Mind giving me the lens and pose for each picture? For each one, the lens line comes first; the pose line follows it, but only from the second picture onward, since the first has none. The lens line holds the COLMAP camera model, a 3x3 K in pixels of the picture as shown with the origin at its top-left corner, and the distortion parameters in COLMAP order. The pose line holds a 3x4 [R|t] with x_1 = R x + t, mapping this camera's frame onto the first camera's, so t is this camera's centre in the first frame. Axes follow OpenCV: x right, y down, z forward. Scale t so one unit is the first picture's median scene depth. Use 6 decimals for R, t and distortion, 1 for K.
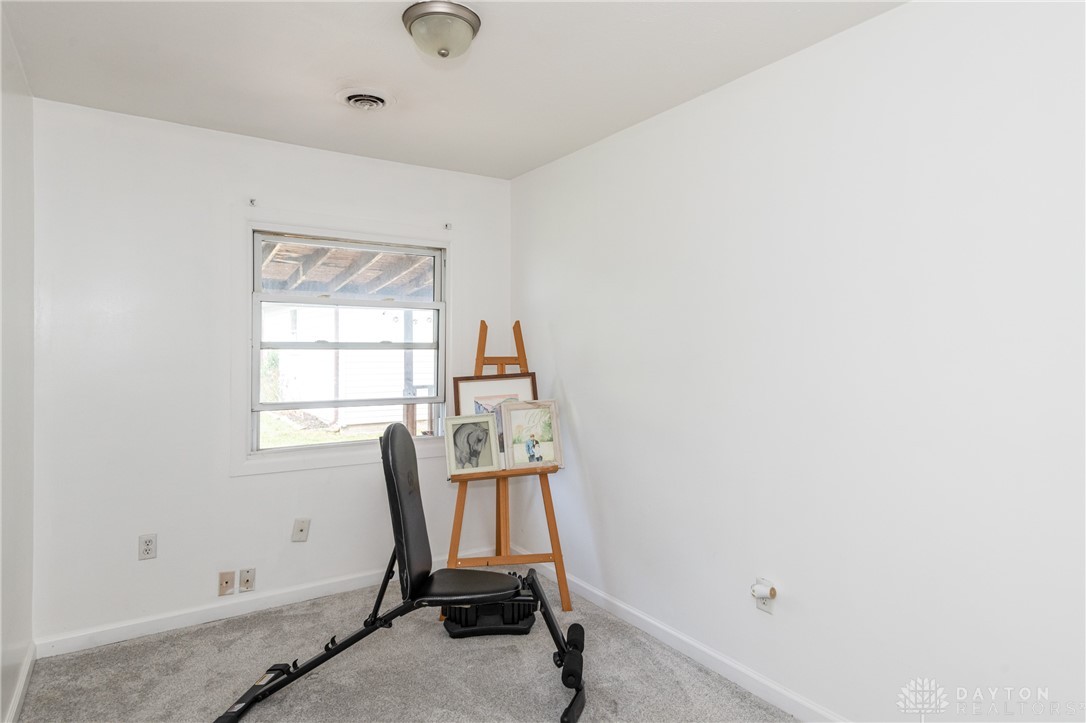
lens RADIAL K [[553.1, 0, 541.5], [0, 553.1, 354.9], [0, 0, 1]] dist [0.022139, -0.000236]
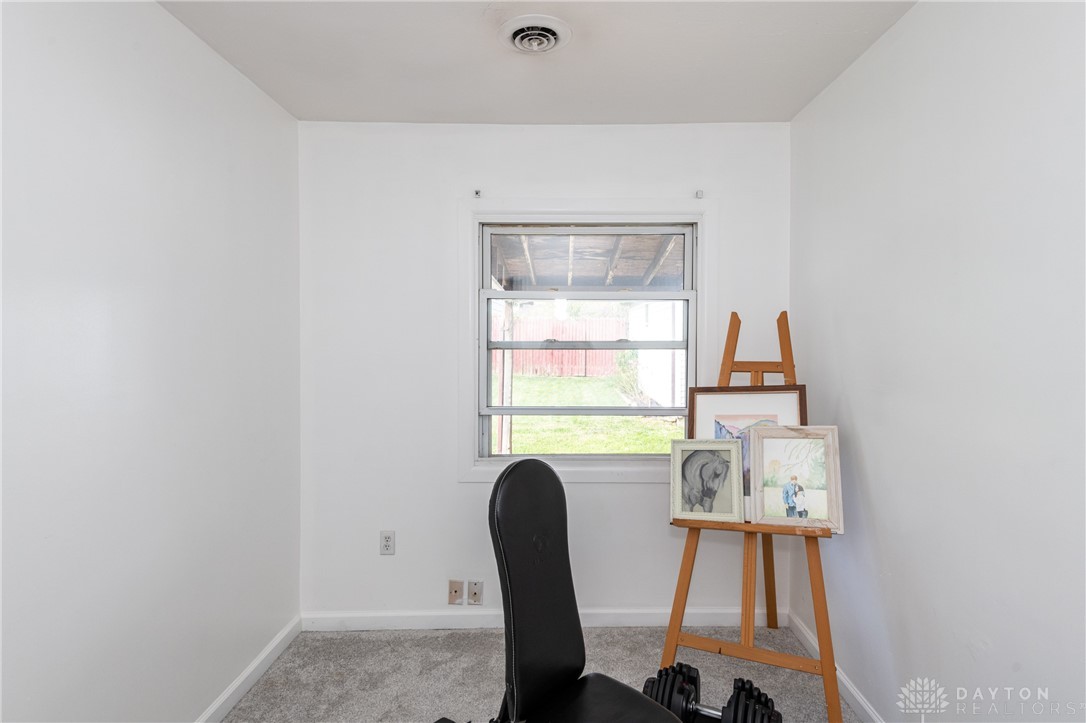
lens RADIAL K [[586.0, 0, 547.9], [0, 586.0, 350.9], [0, 0, 1]] dist [0.049840, -0.044437]
pose [[0.865337, 0.006852, -0.501144, 0.084601], [-0.005384, 0.999976, 0.004376, -0.013506], [0.501162, -0.001088, 0.865353, 0.205088]]
